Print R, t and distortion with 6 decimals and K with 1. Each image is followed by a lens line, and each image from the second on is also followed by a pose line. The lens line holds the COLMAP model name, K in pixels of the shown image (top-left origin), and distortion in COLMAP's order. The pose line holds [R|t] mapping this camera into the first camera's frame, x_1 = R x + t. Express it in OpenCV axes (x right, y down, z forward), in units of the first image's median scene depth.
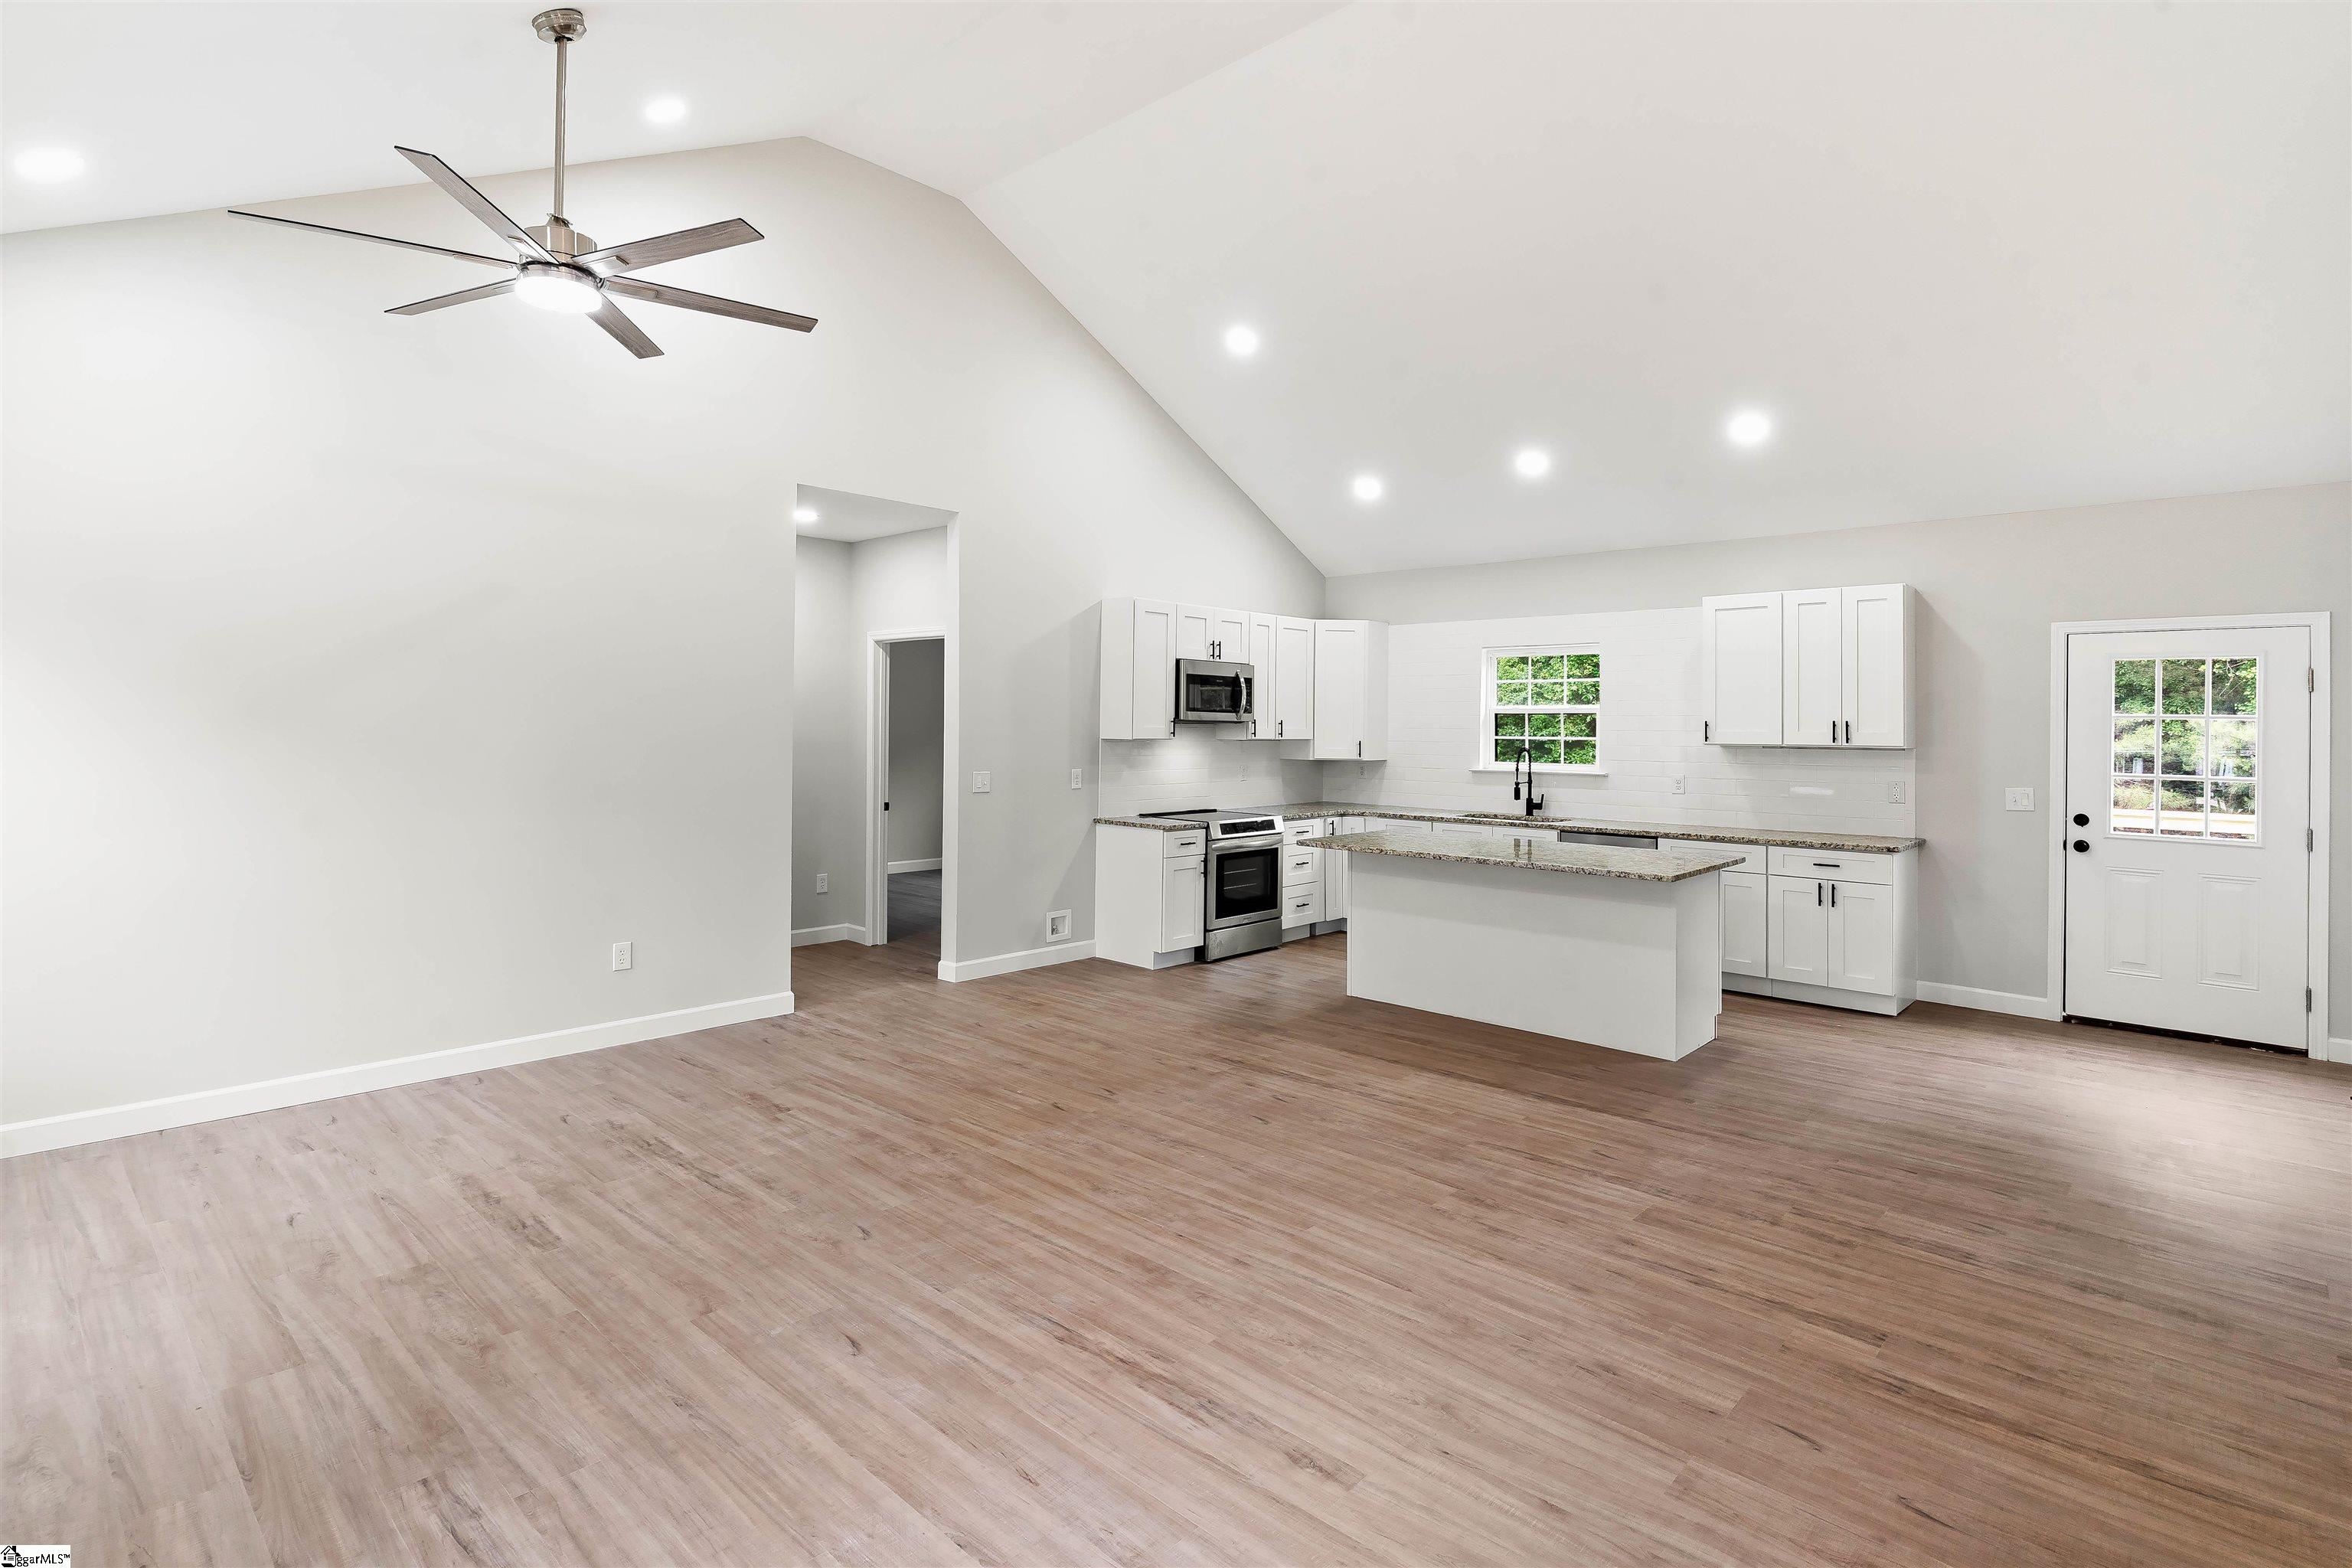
lens RADIAL K [[1144.2, 0, 1170.1], [0, 1144.2, 715.8], [0, 0, 1]] dist [0.001488, 0.000269]
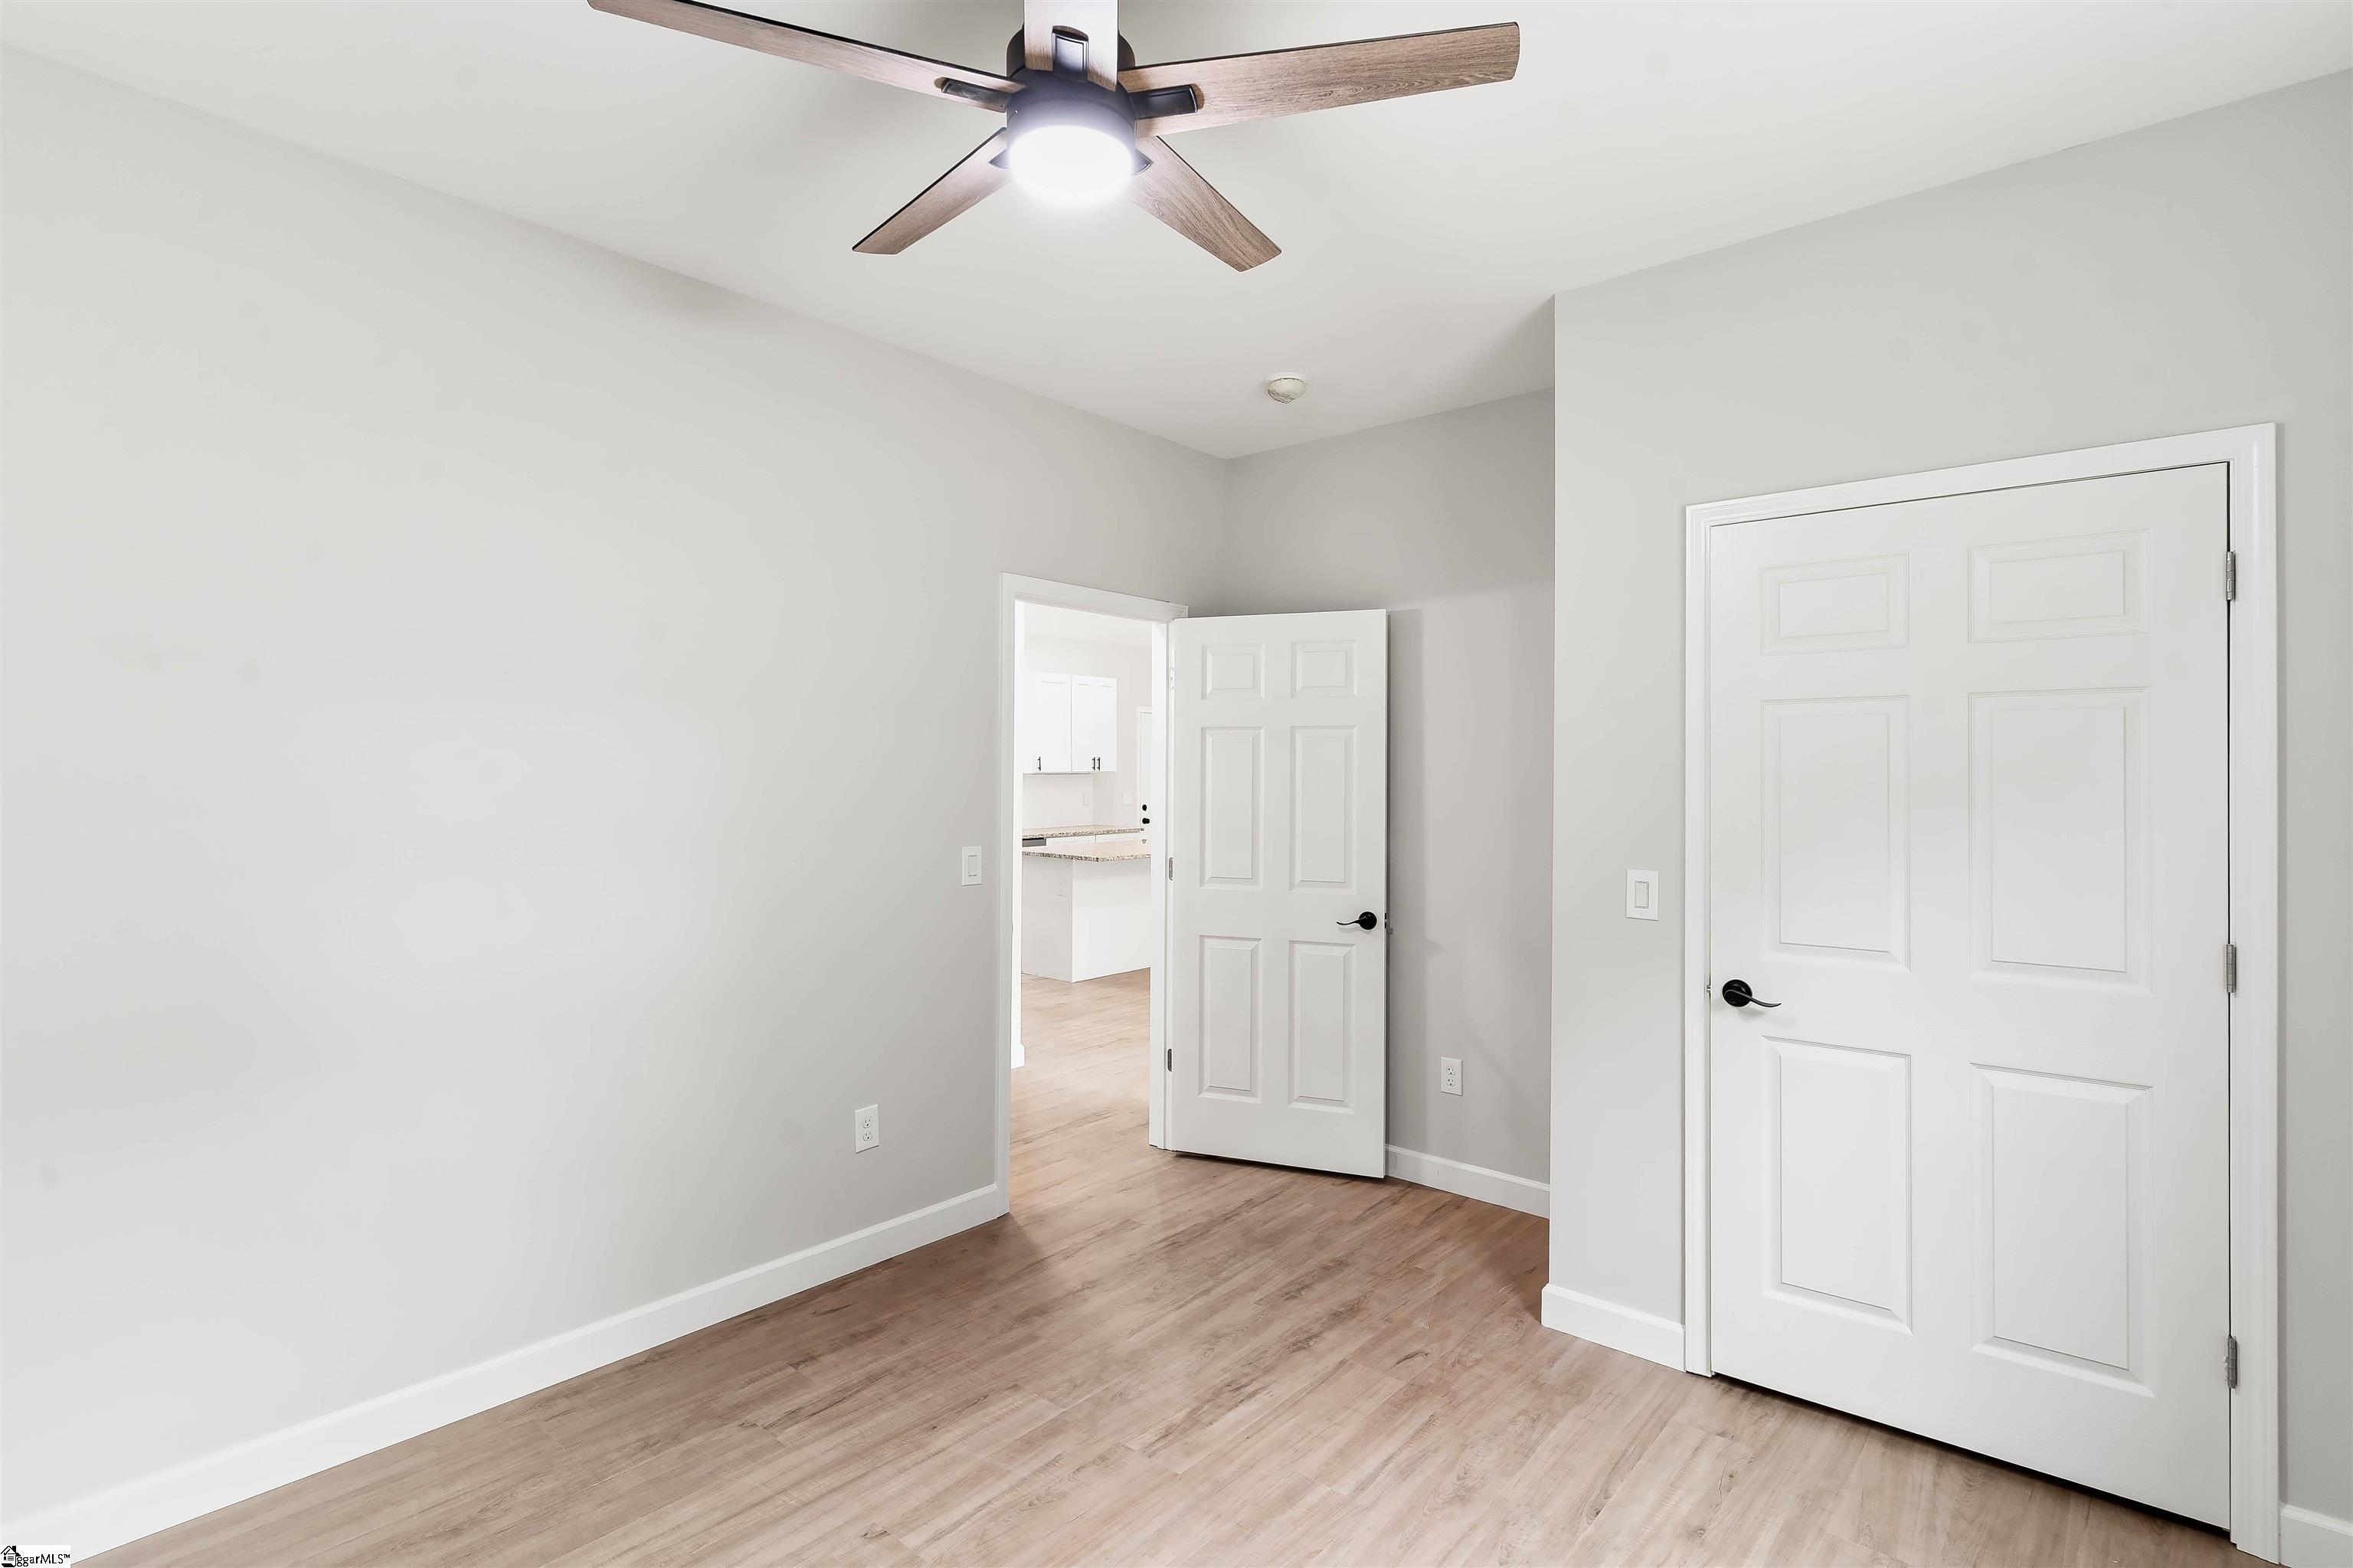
lens RADIAL K [[1122.5, 0, 1175.2], [0, 1122.5, 771.2], [0, 0, 1]] dist [0.001687, 0.000086]
pose [[-0.037764, -0.013115, 0.999201, -1.543543], [-0.008254, 0.999884, 0.012812, 0.004933], [-0.999253, -0.007764, -0.037868, 1.401242]]
